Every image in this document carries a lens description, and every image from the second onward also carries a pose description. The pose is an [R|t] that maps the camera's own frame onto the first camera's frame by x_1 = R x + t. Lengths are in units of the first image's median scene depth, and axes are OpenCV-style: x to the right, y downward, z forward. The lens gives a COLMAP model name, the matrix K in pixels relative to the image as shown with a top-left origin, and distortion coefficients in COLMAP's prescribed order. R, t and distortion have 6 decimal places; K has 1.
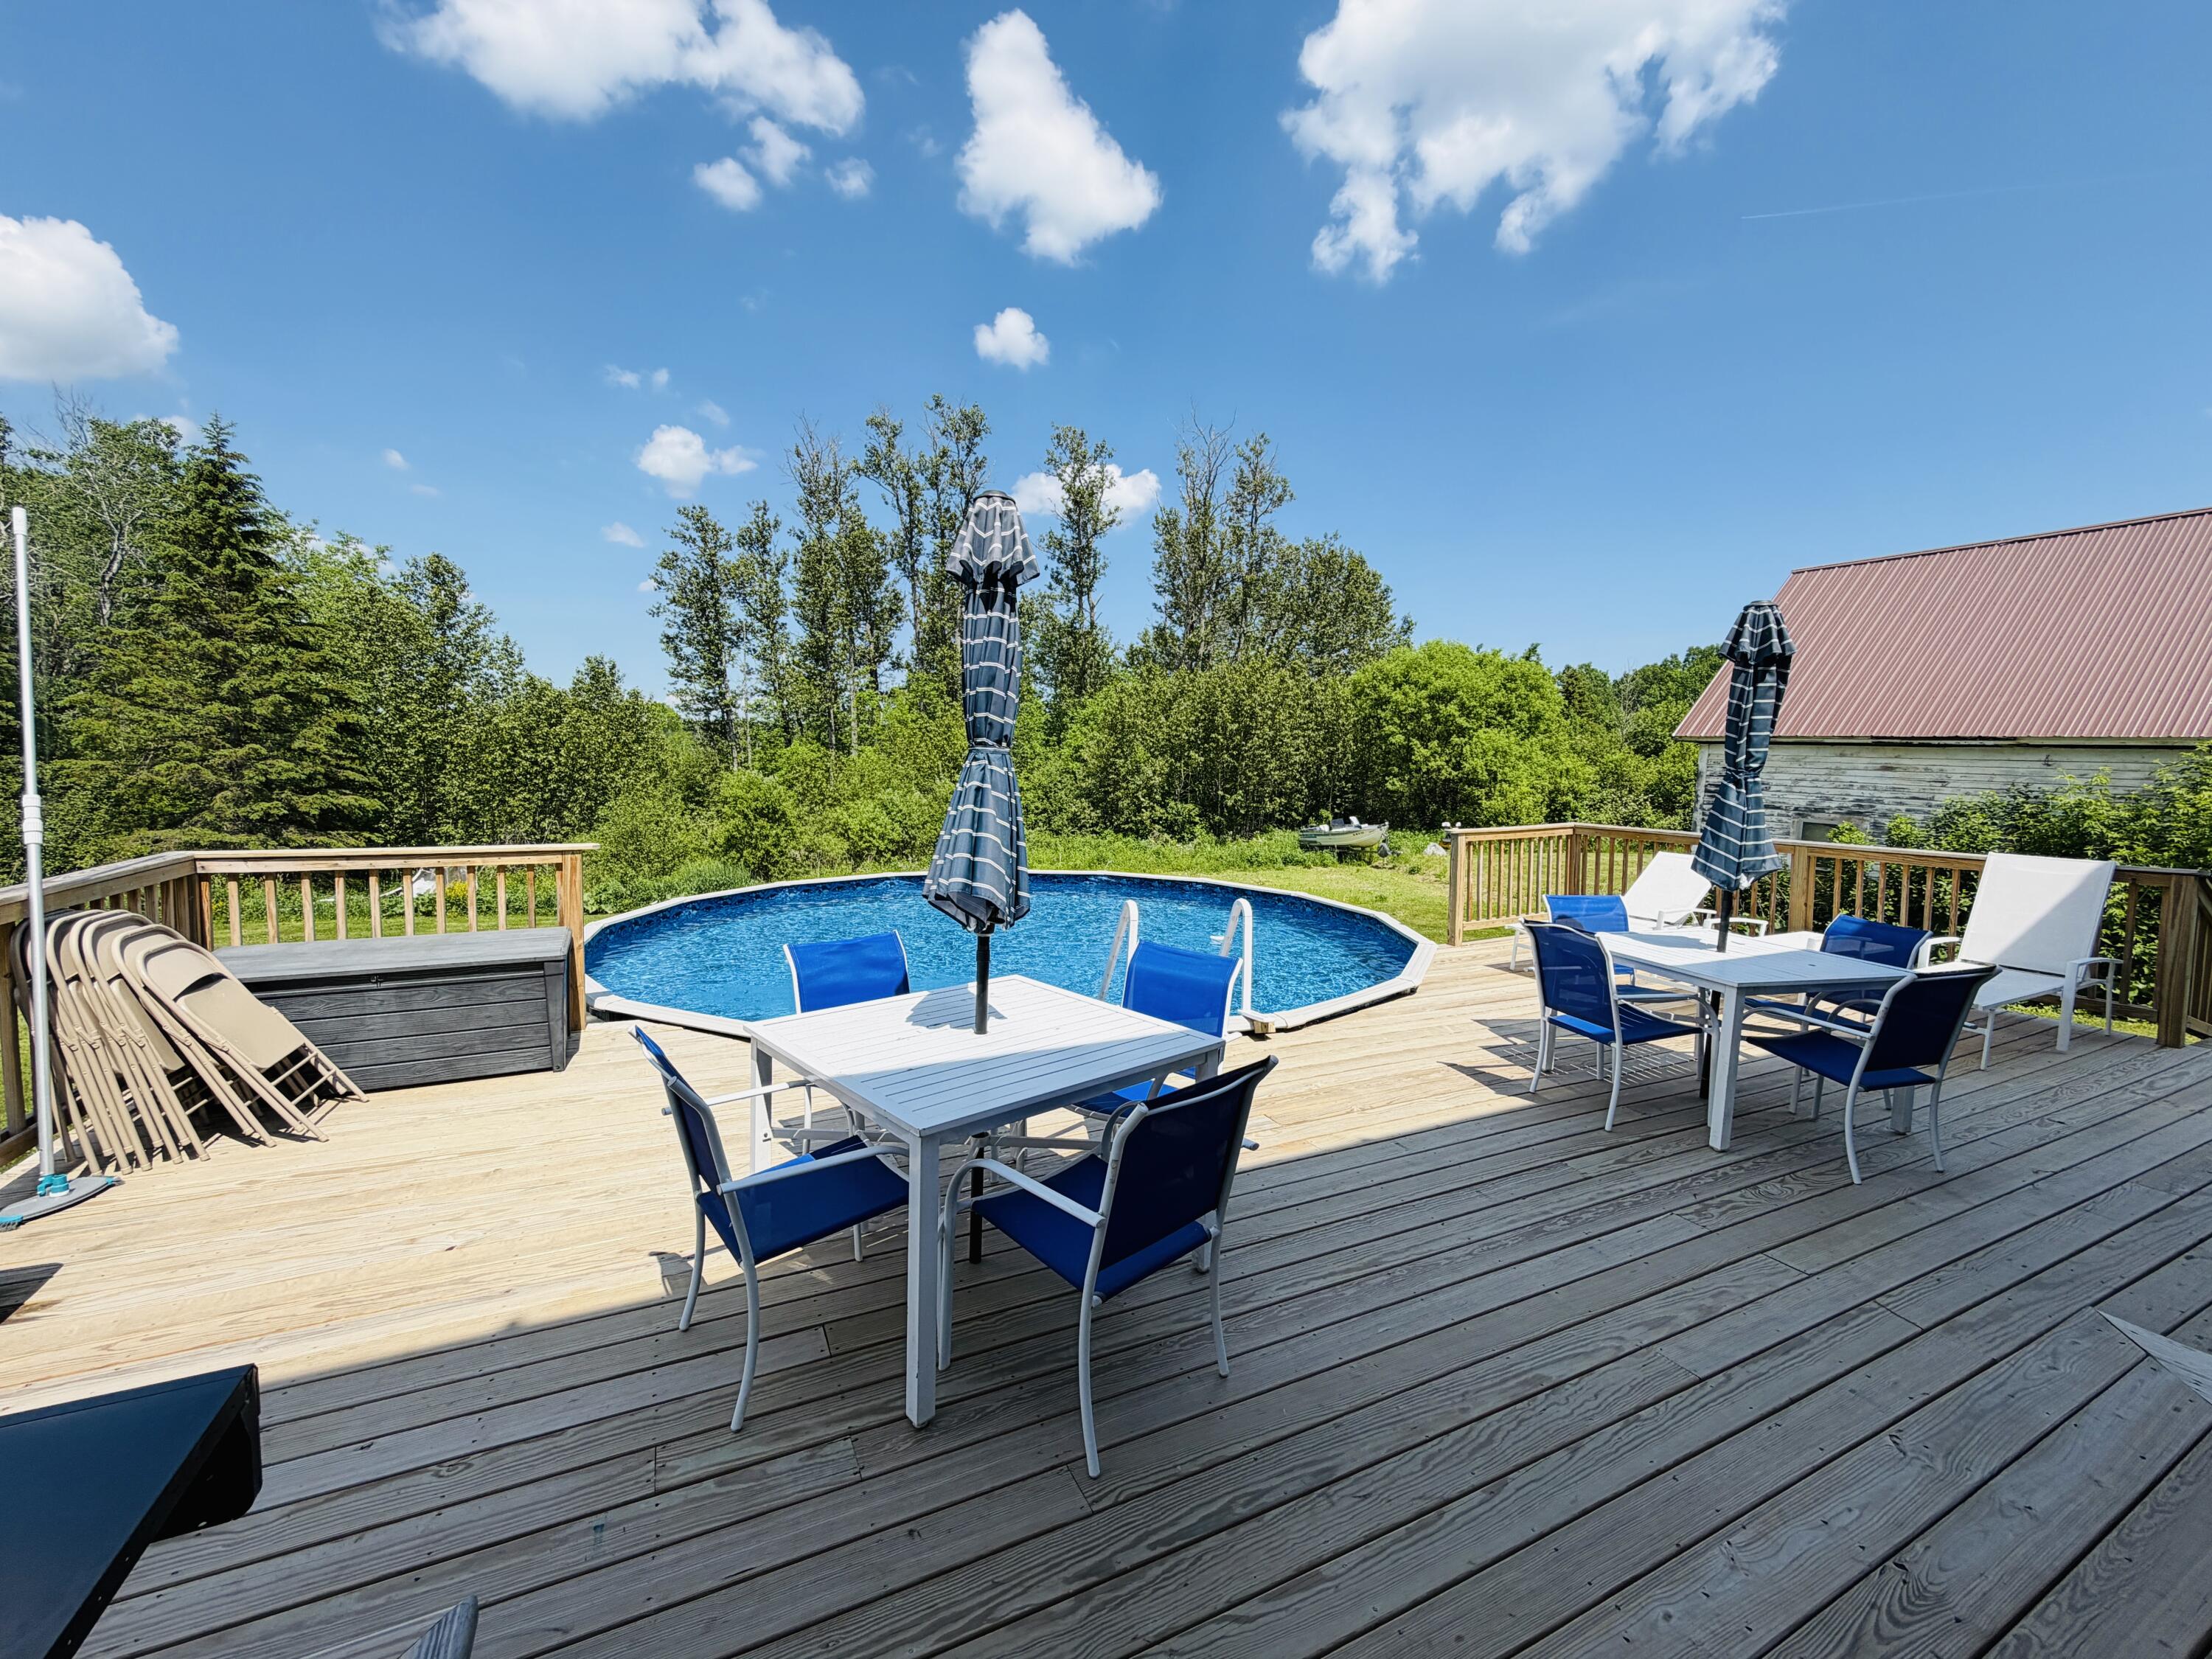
lens RADIAL K [[884.4, 0, 1093.0], [0, 884.4, 827.7], [0, 0, 1]] dist [-0.001420, -0.000303]
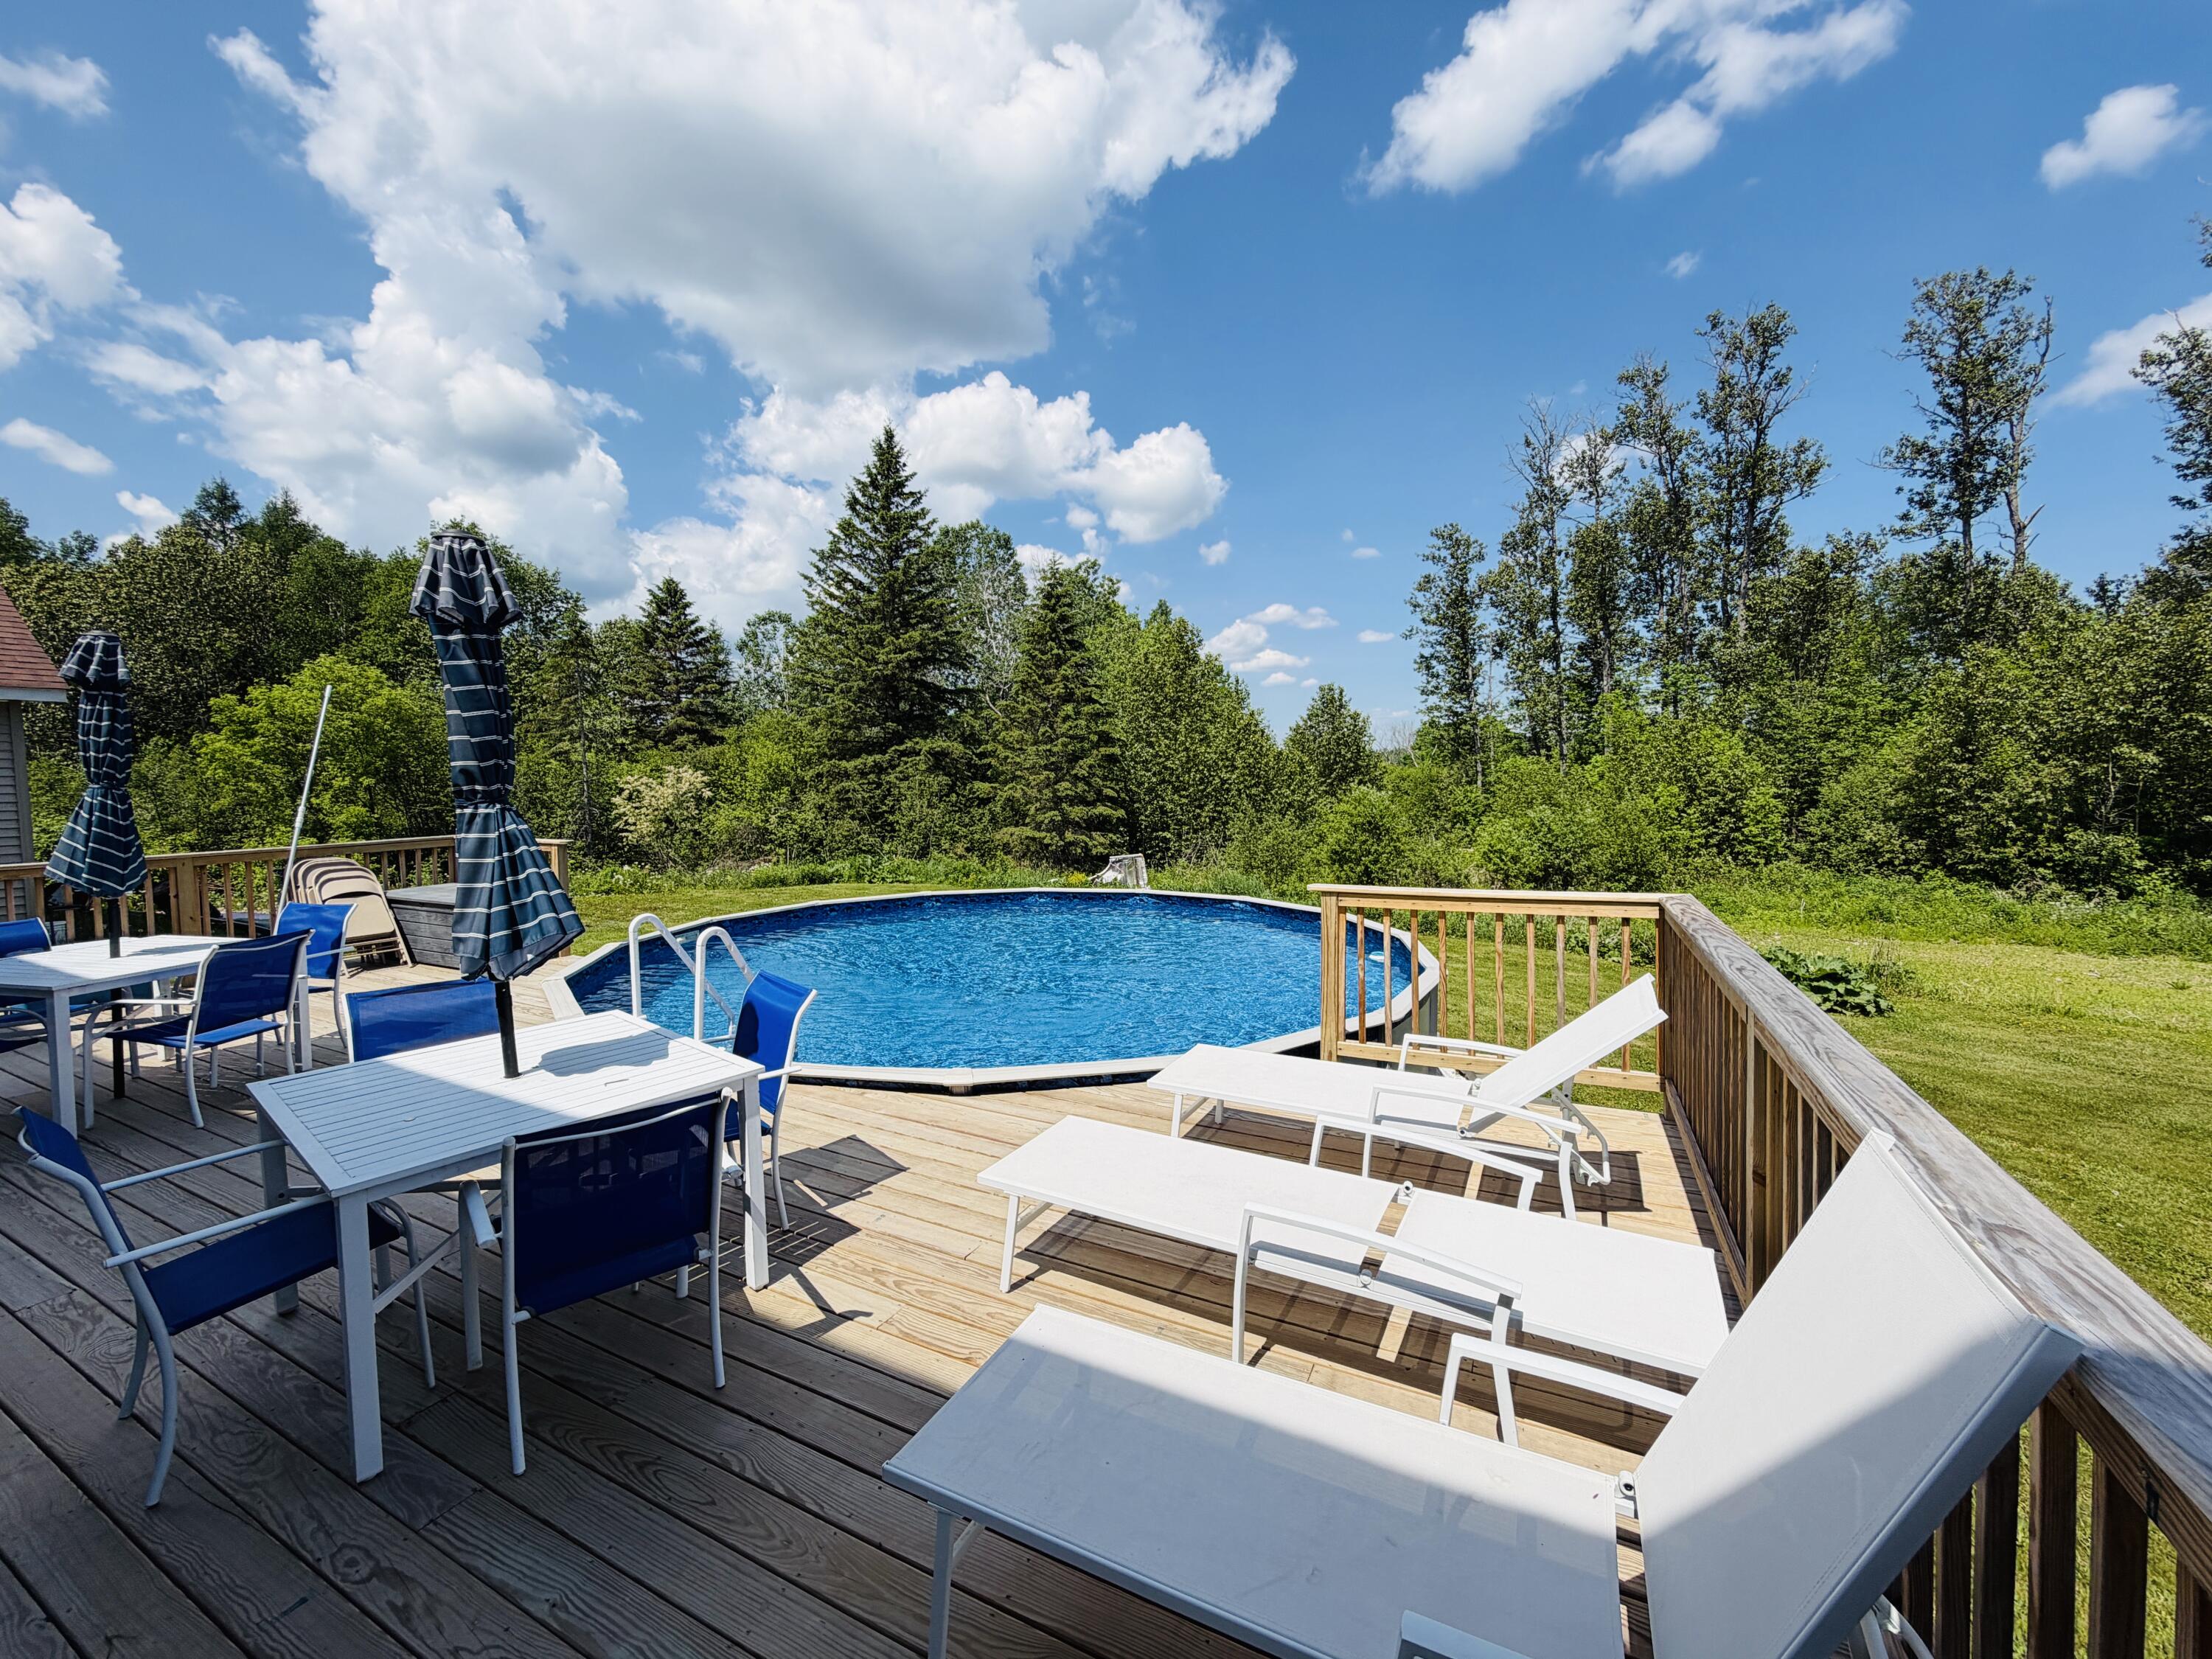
lens RADIAL K [[884.4, 0, 1099.2], [0, 884.4, 827.1], [0, 0, 1]] dist [-0.001420, -0.000303]
pose [[0.596472, 0.029391, -0.802095, 0.146032], [-0.041695, 0.999115, 0.005604, -0.006659], [0.801550, 0.030100, 0.597170, 0.091401]]
